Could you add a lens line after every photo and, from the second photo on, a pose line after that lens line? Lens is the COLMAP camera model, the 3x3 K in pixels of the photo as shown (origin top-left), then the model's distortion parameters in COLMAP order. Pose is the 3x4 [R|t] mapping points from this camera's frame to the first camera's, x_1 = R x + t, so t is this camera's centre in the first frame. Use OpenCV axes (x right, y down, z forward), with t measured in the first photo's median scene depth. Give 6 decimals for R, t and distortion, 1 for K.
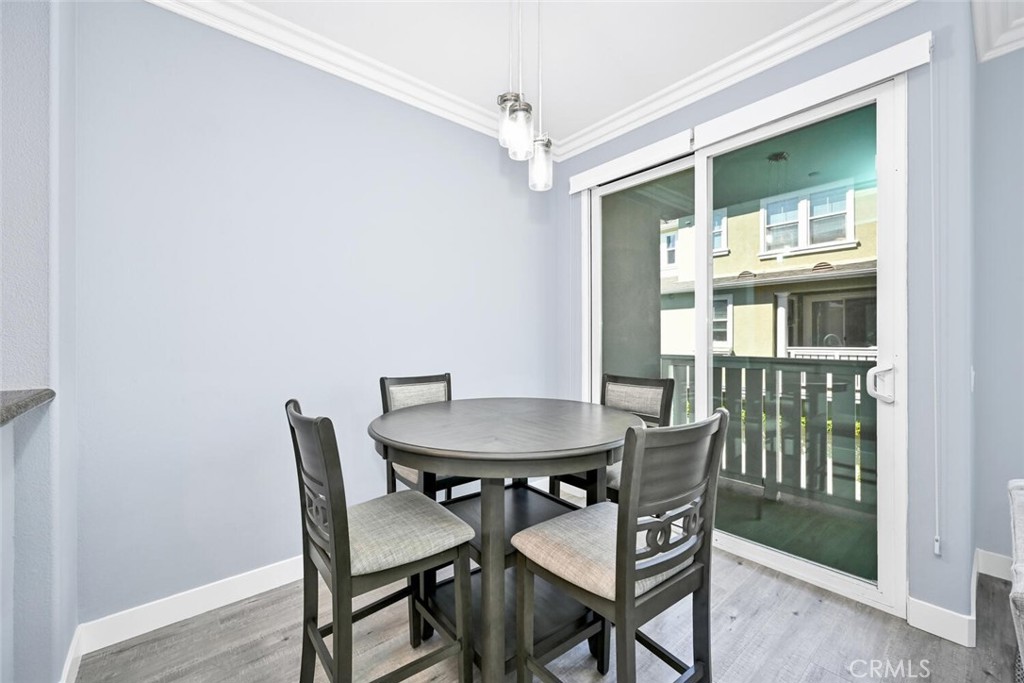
lens RADIAL K [[412.0, 0, 512.0], [0, 412.0, 341.5], [0, 0, 1]] dist [0.000082, 0.000007]
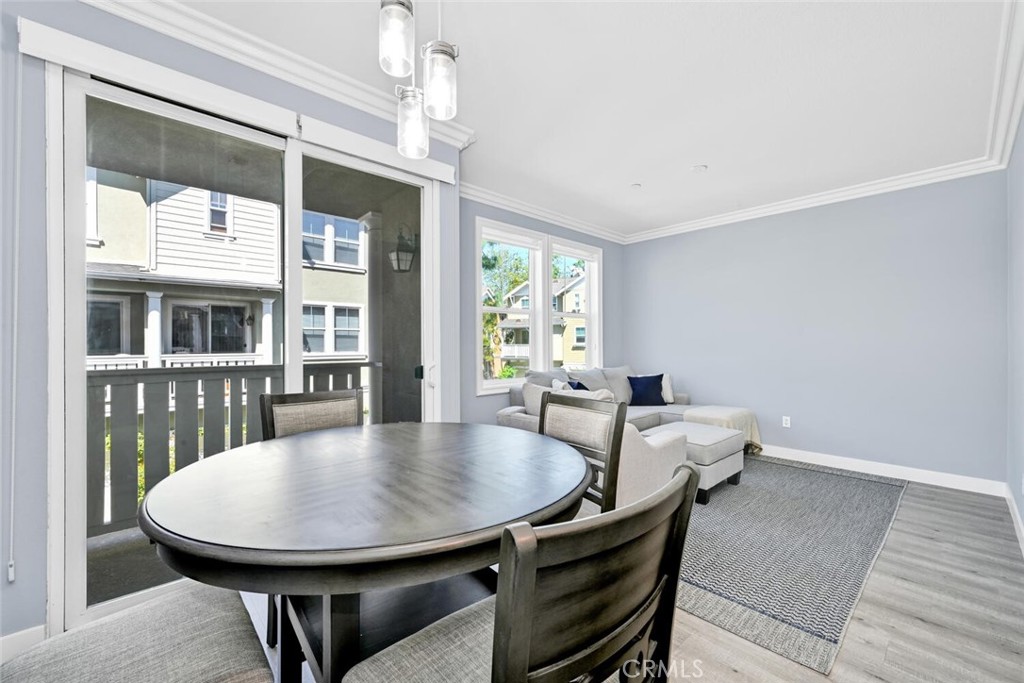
lens RADIAL K [[412.0, 0, 512.0], [0, 412.0, 341.5], [0, 0, 1]] dist [0.000082, 0.000007]
pose [[-0.048420, 0.009603, 0.998781, -0.375320], [0.008946, 0.999918, -0.009180, -0.001784], [-0.998787, 0.008490, -0.048502, 0.442000]]
